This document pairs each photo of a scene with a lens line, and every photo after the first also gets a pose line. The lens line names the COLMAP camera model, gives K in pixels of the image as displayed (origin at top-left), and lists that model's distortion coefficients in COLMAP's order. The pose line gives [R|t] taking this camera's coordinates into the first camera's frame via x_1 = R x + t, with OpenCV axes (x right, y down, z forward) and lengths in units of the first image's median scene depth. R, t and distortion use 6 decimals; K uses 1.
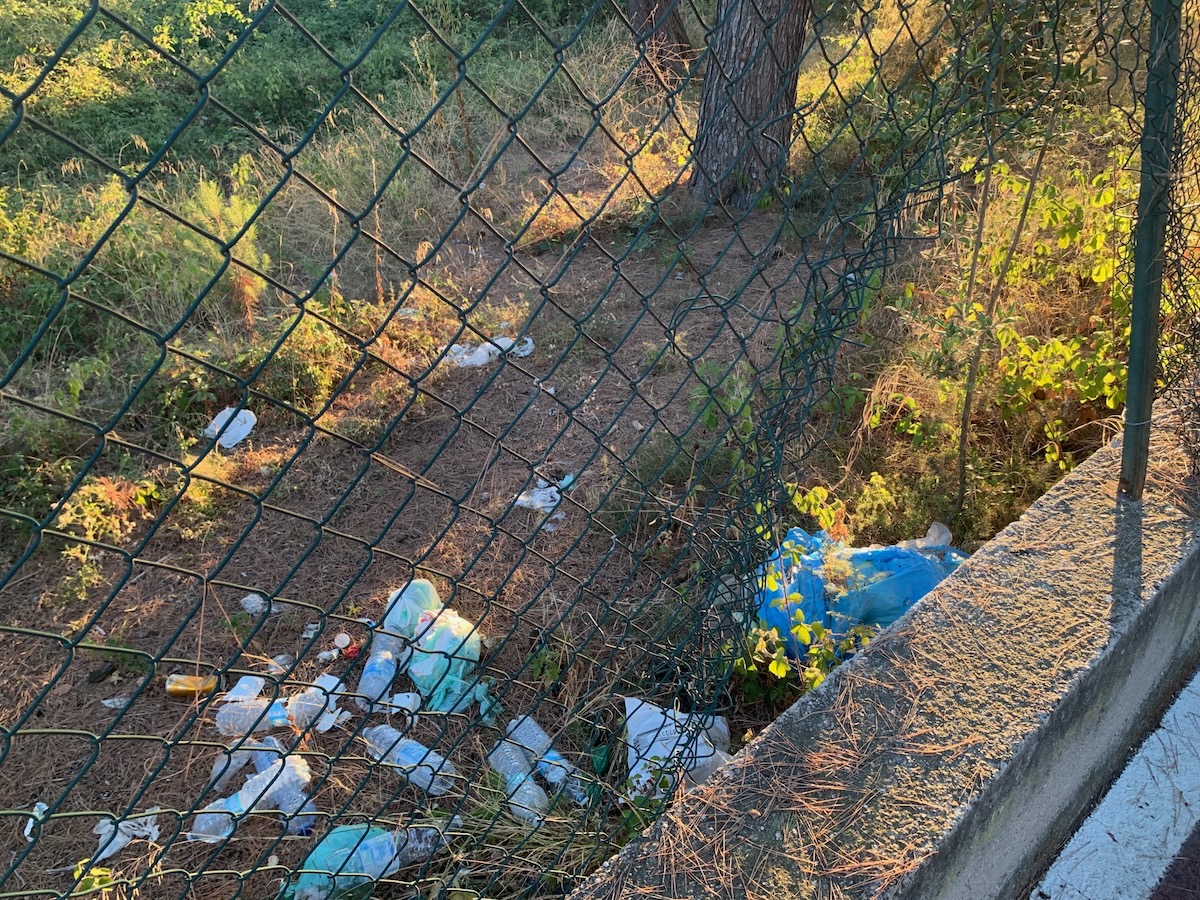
lens RADIAL K [[896.9, 0, 602.2], [0, 896.9, 447.6], [0, 0, 1]] dist [0.006568, -0.006638]
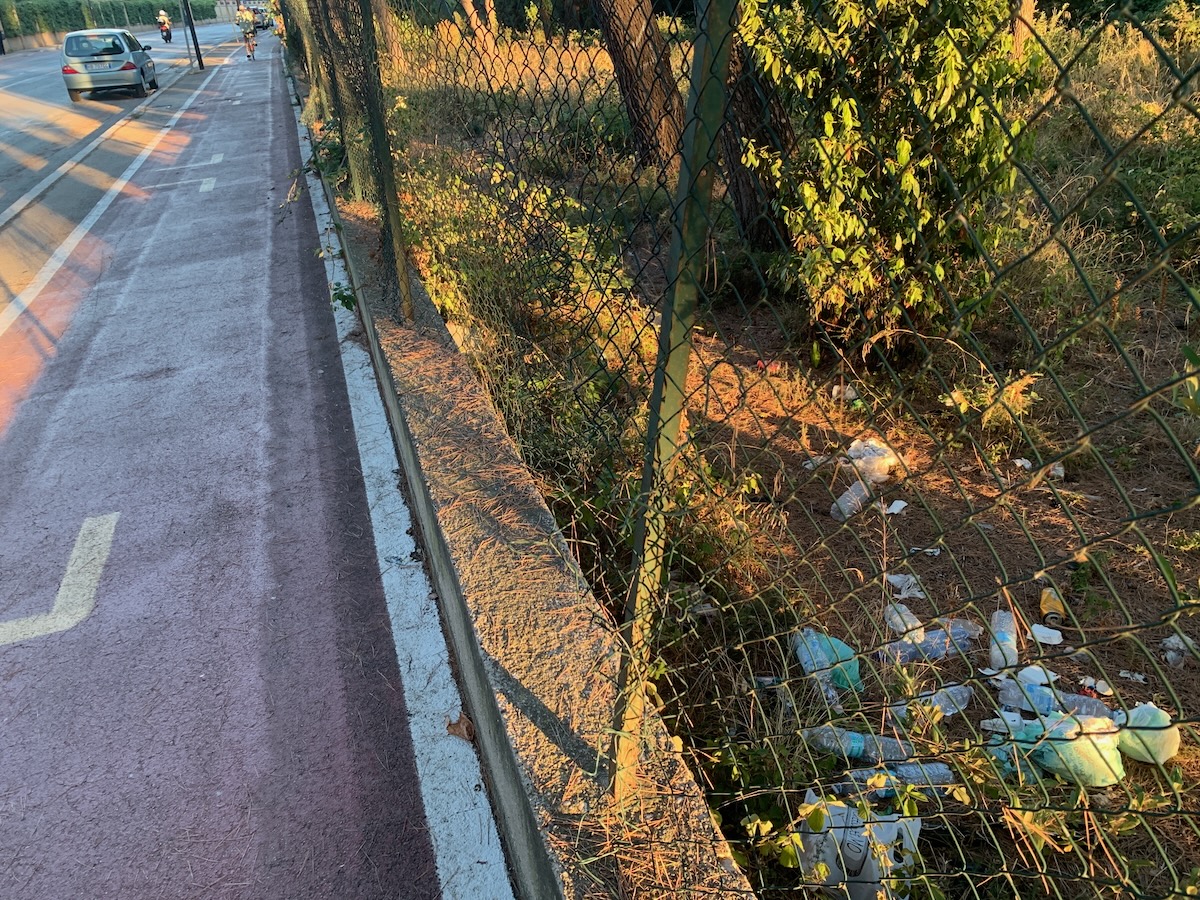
lens RADIAL K [[897.0, 0, 608.6], [0, 897.0, 476.3], [0, 0, 1]] dist [0.010246, -0.010894]
pose [[-0.396014, 0.502504, -0.768546, 1.120789], [-0.404241, 0.656099, 0.637278, -0.685353], [0.824477, 0.563049, -0.056692, 0.900823]]
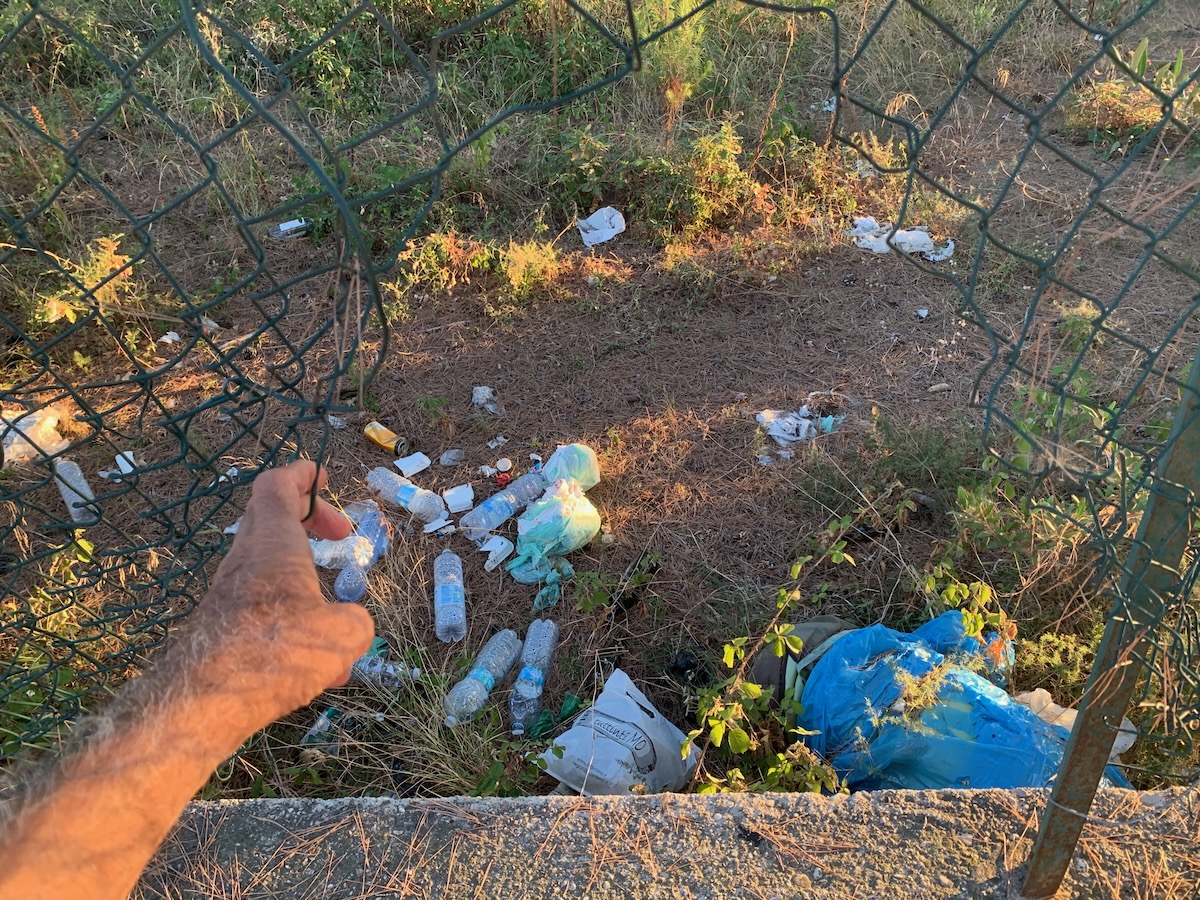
lens RADIAL K [[897.0, 0, 608.6], [0, 897.0, 476.3], [0, 0, 1]] dist [0.010246, -0.010894]
pose [[0.754921, 0.471920, -0.455396, 0.537202], [-0.359624, 0.878573, 0.314294, -0.273860], [0.548420, -0.073496, 0.832967, 0.391174]]
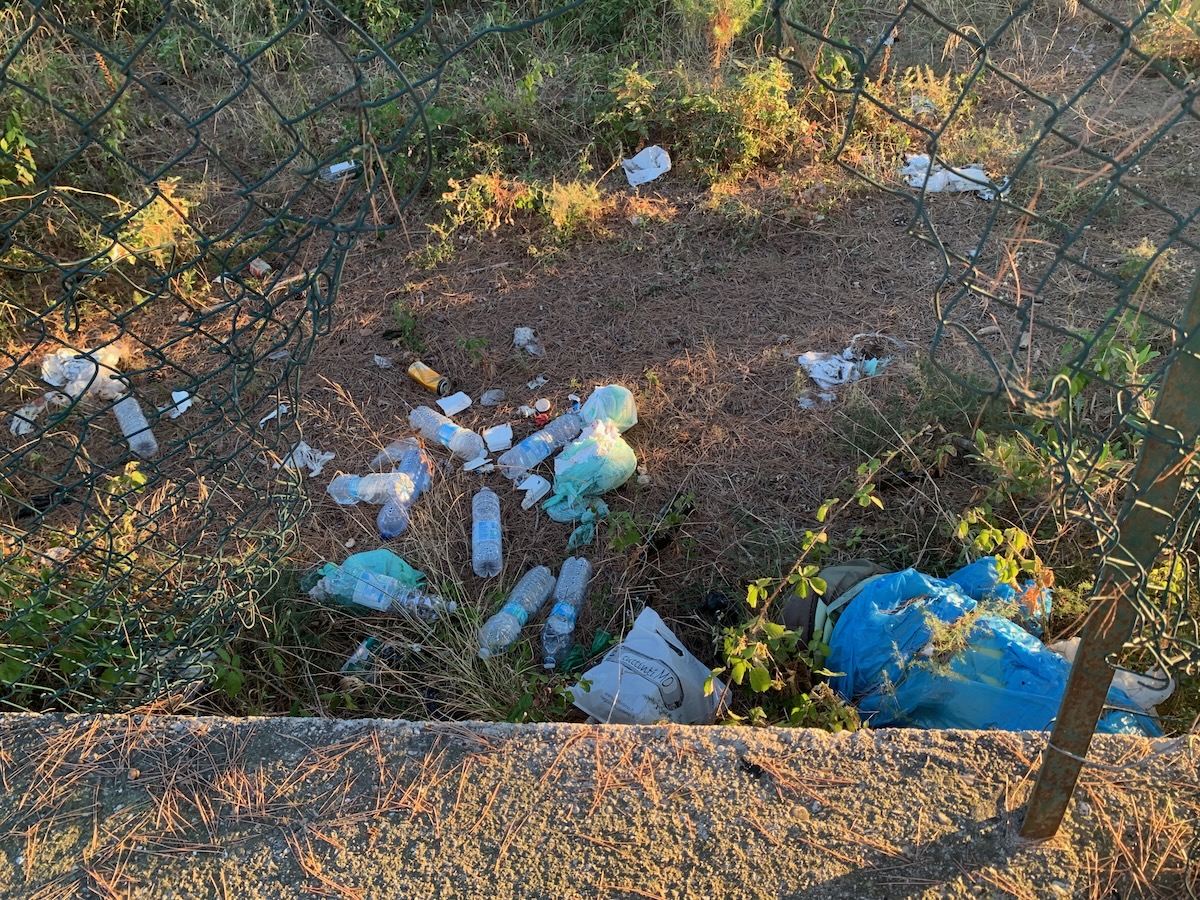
lens RADIAL K [[896.9, 0, 602.2], [0, 896.9, 447.6], [0, 0, 1]] dist [0.006568, -0.006638]
pose [[0.718508, 0.495857, -0.487721, 0.567281], [-0.347797, 0.863416, 0.365446, -0.285977], [0.602315, -0.092948, 0.792828, 0.399116]]
